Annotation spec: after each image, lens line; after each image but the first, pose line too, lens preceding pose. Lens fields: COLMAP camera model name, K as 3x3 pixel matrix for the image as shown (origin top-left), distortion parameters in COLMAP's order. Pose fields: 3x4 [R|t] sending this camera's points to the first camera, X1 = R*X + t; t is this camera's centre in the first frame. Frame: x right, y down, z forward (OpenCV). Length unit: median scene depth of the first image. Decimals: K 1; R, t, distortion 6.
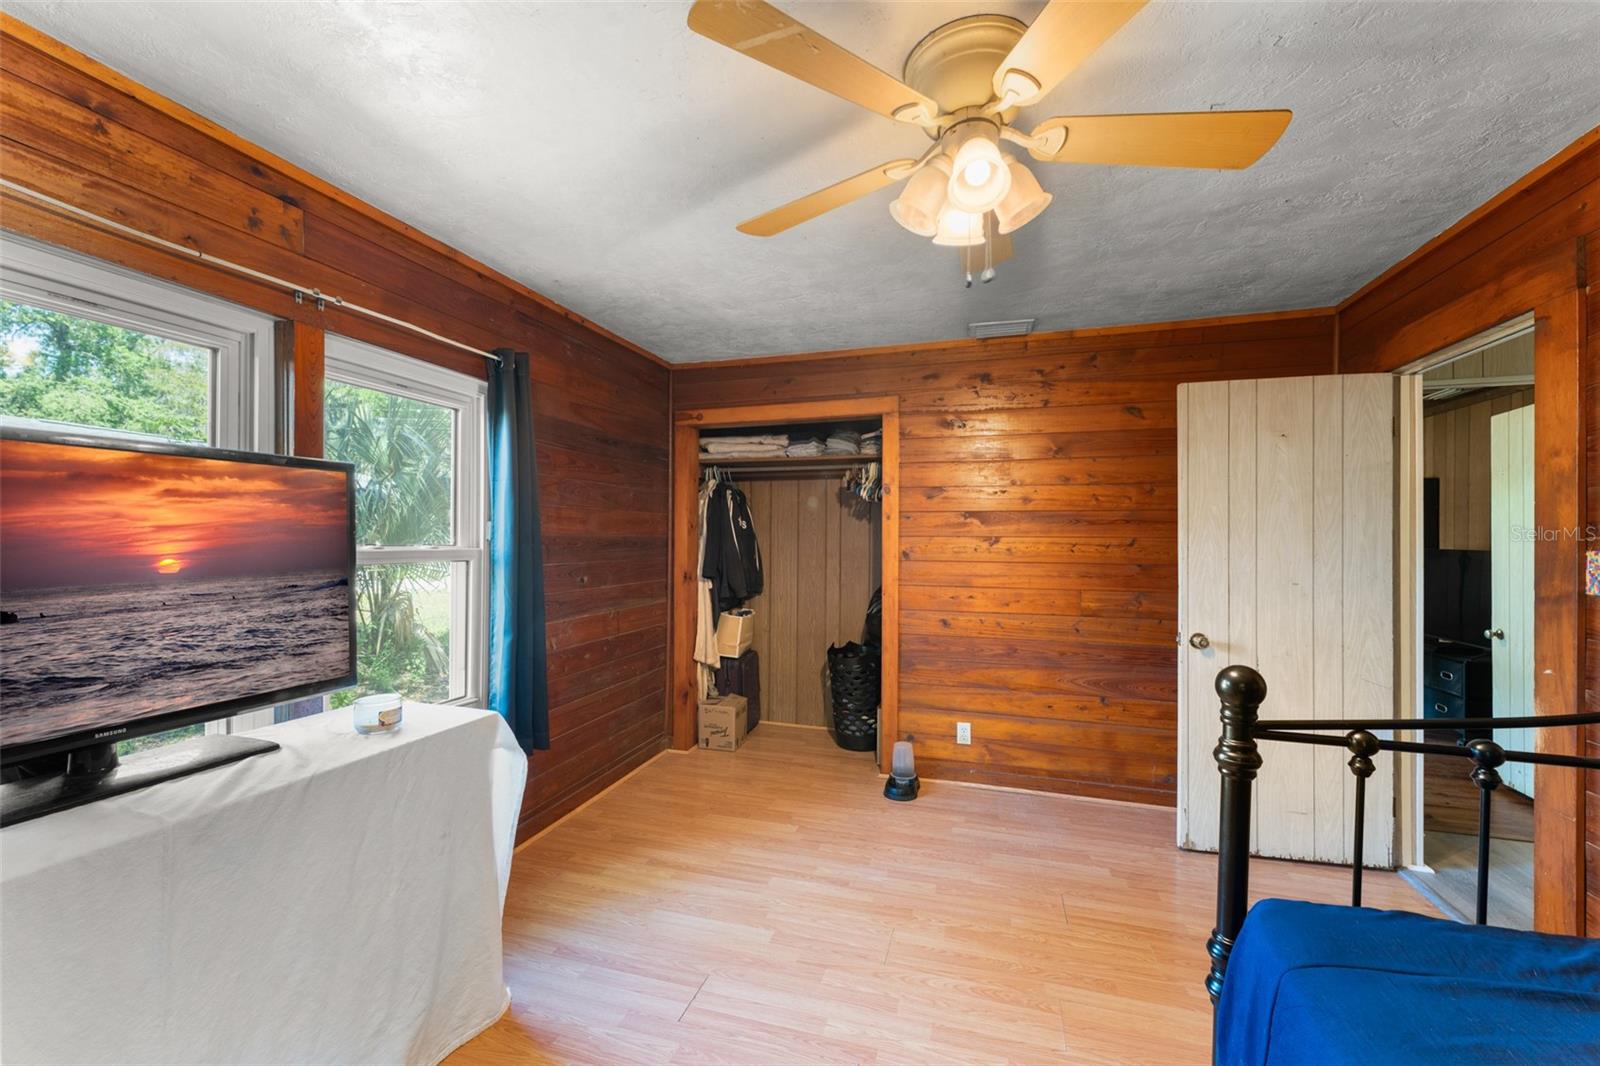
lens RADIAL K [[636.9, 0, 799.1], [0, 636.9, 538.3], [0, 0, 1]] dist [-0.001422, -0.001291]
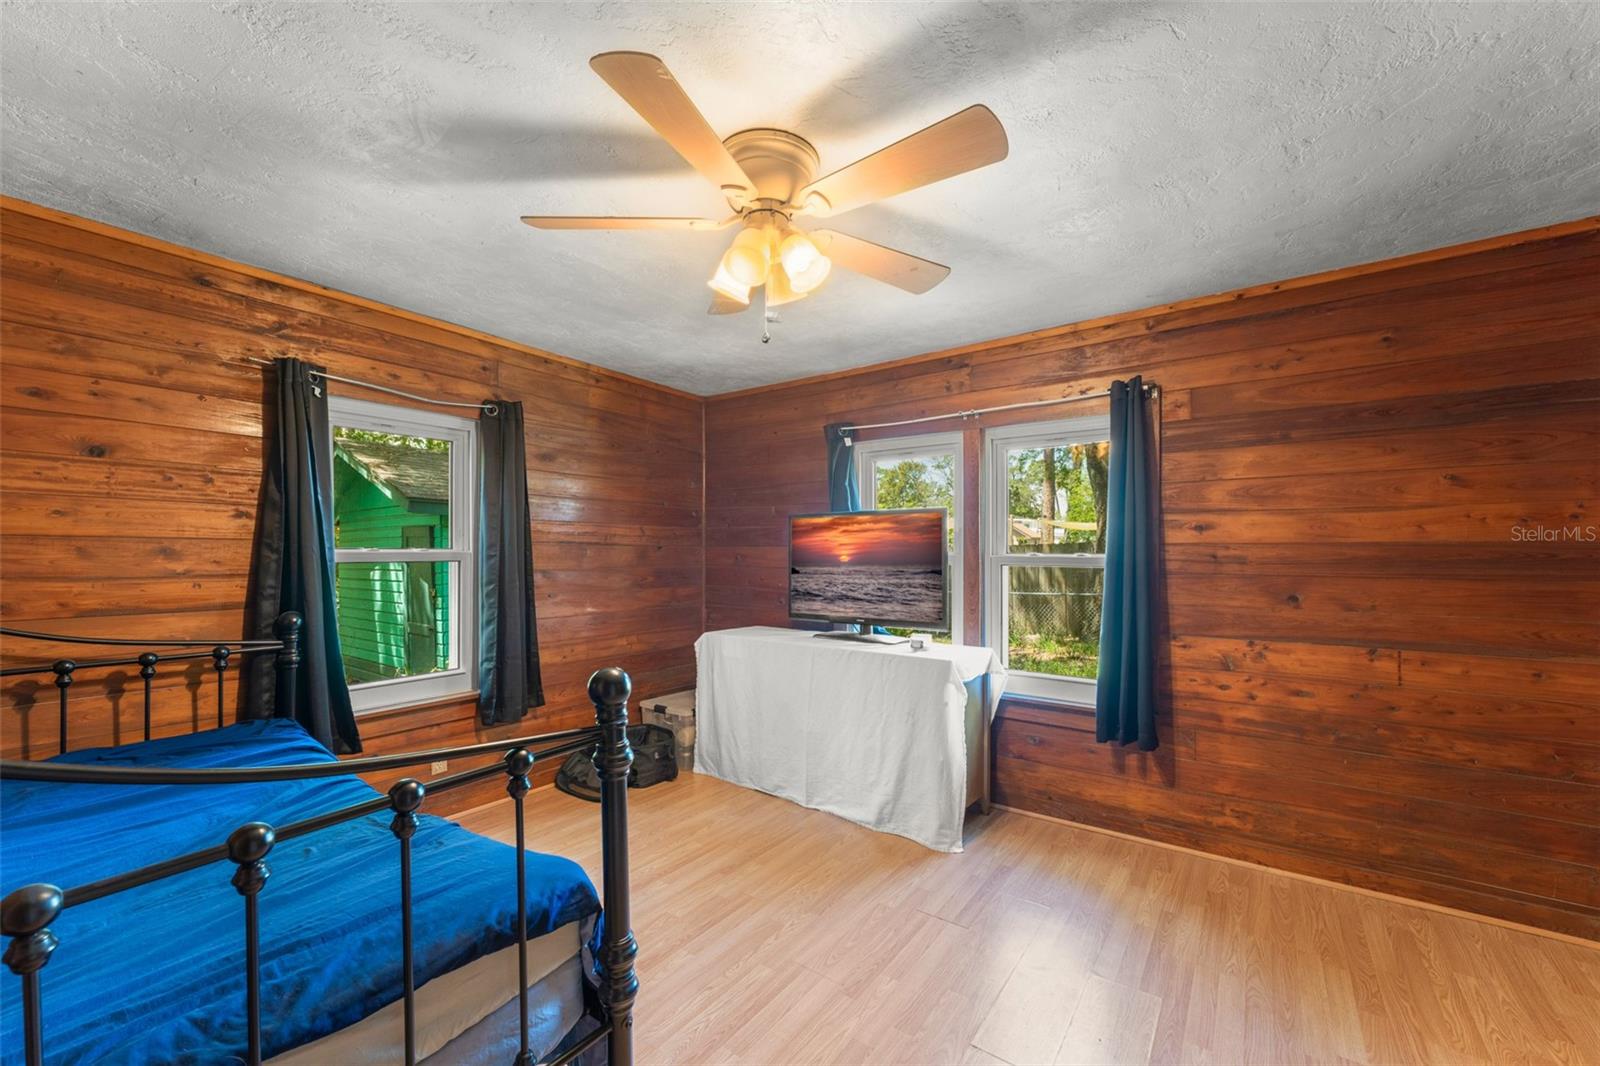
lens RADIAL K [[636.9, 0, 788.8], [0, 636.9, 551.2], [0, 0, 1]] dist [-0.001422, -0.001291]
pose [[-0.342406, -0.009342, -0.939506, 1.402684], [-0.000770, 0.999953, -0.009662, 0.032568], [0.939552, -0.002585, -0.342397, 1.469468]]
